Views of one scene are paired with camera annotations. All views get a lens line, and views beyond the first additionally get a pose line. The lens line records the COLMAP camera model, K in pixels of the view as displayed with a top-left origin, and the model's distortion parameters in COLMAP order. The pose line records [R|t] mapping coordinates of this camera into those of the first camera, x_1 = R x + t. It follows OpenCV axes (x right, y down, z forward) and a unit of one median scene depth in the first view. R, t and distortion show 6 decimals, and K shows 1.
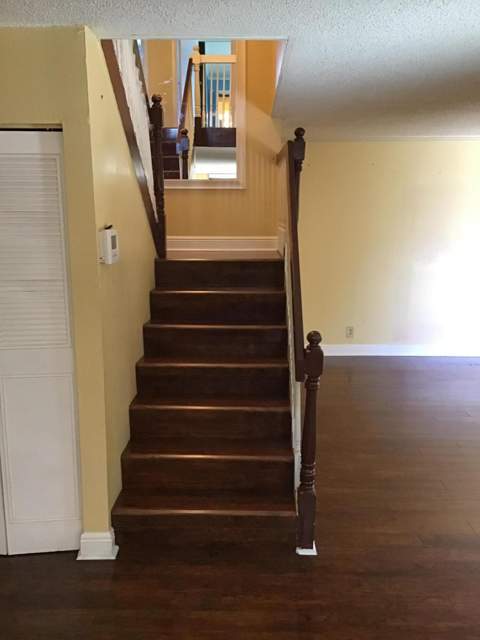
lens RADIAL K [[578.7, 0, 240.3], [0, 578.7, 321.7], [0, 0, 1]] dist [0.072248, -0.063624]
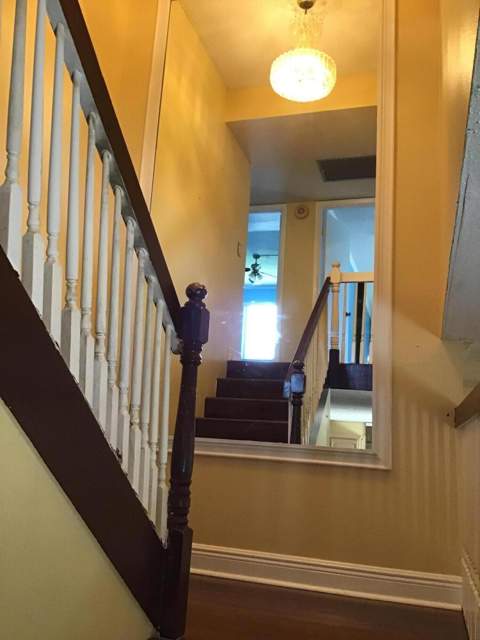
lens RADIAL K [[578.7, 0, 238.3], [0, 578.7, 321.6], [0, 0, 1]] dist [0.072248, -0.063624]
pose [[0.958098, 0.006207, -0.286373, 0.026063], [-0.119037, 0.917974, -0.378356, -0.135279], [0.260535, 0.396591, 0.880248, 0.452640]]
